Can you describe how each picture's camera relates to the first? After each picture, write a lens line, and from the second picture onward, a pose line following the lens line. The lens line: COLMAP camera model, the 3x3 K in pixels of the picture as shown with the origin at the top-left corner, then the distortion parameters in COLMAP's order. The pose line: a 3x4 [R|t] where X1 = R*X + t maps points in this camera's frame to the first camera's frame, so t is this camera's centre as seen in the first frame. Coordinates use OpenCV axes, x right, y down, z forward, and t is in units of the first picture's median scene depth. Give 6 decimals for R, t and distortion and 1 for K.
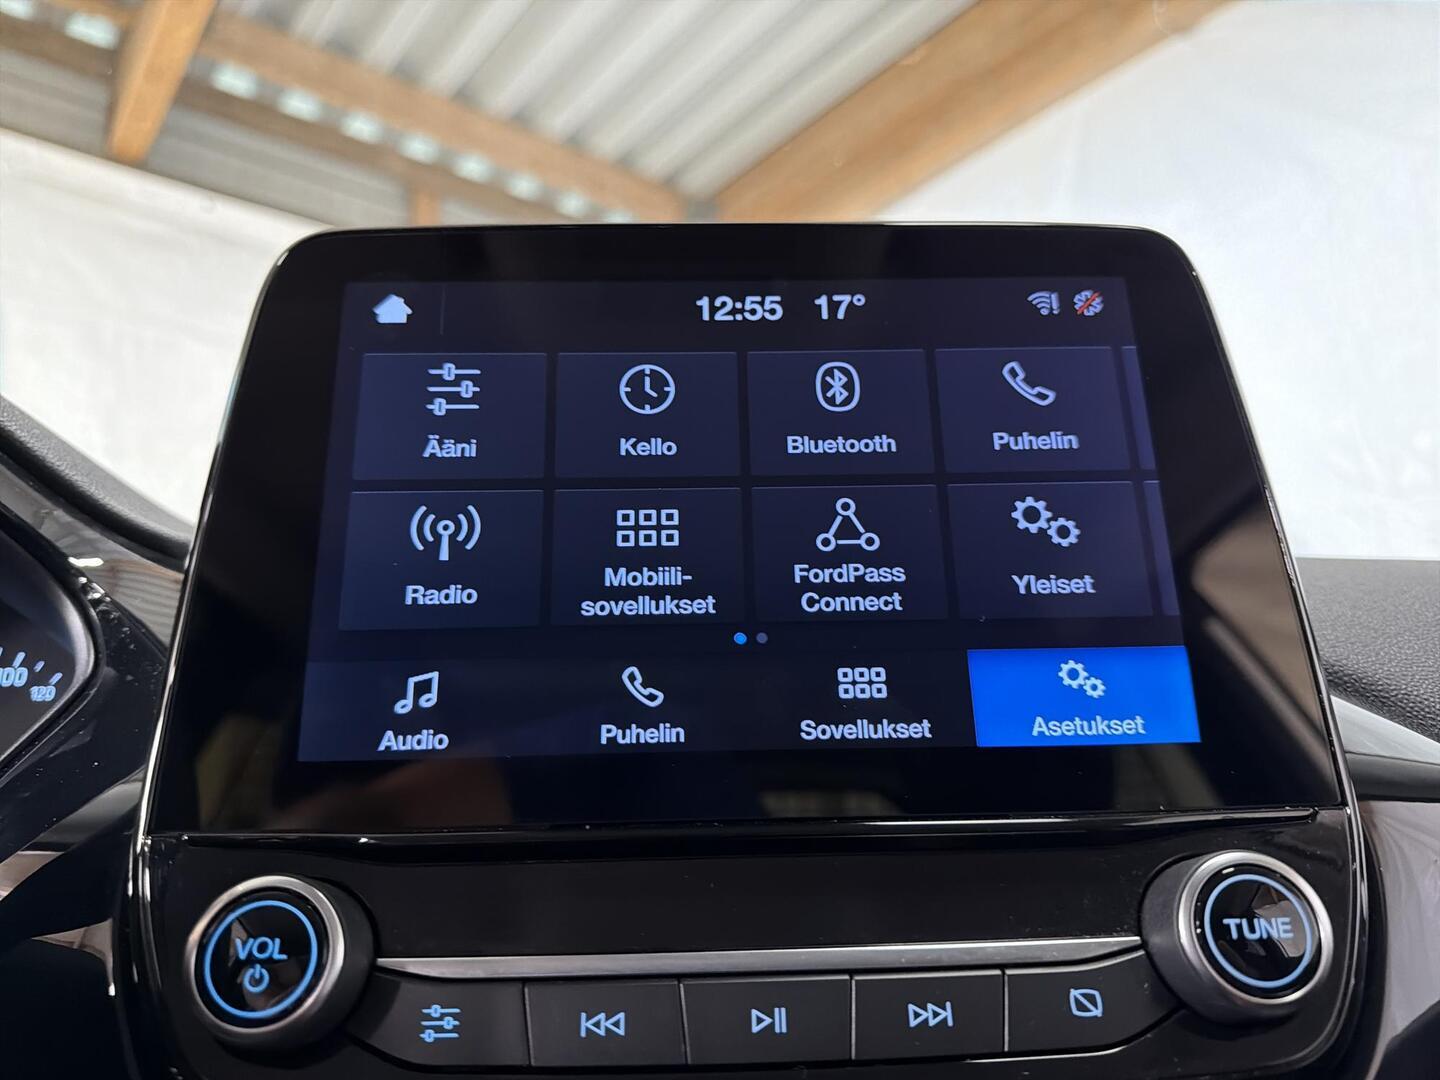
lens RADIAL K [[1005.5, 0, 716.4], [0, 1005.5, 537.4], [0, 0, 1]] dist [-0.013458, -0.005707]
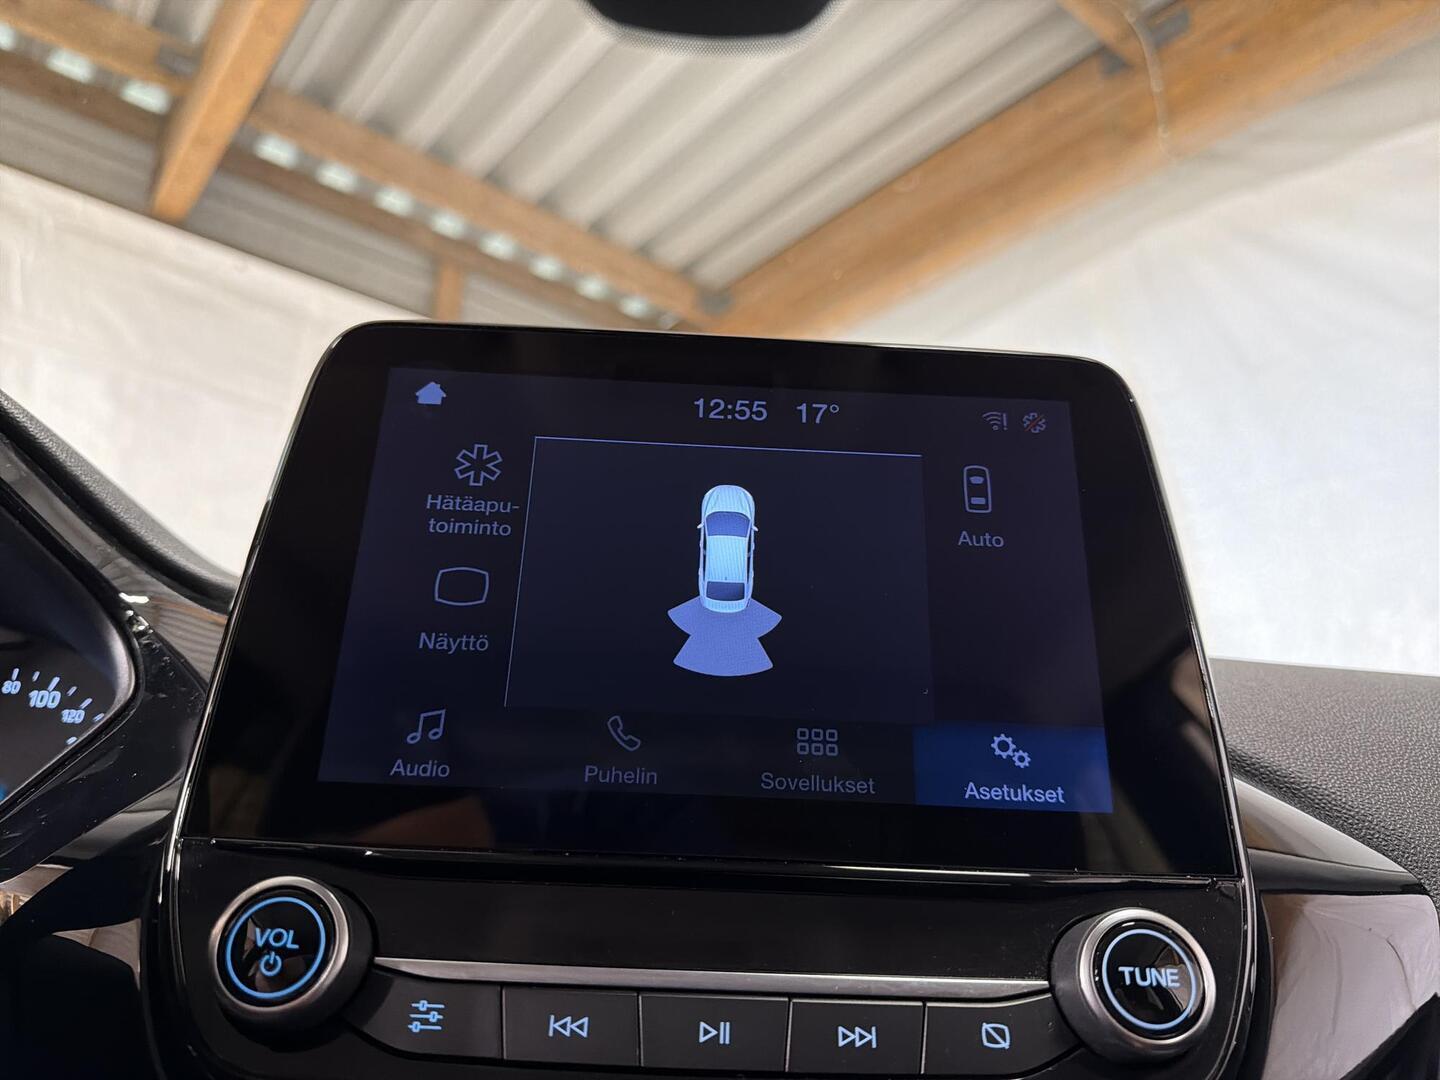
lens RADIAL K [[1005.5, 0, 716.4], [0, 1005.5, 537.4], [0, 0, 1]] dist [-0.013458, -0.005707]
pose [[0.998227, 0.059507, -0.001031, 0.019379], [-0.059402, 0.995088, -0.079195, 0.011338], [-0.003687, 0.079115, 0.996859, -0.155216]]
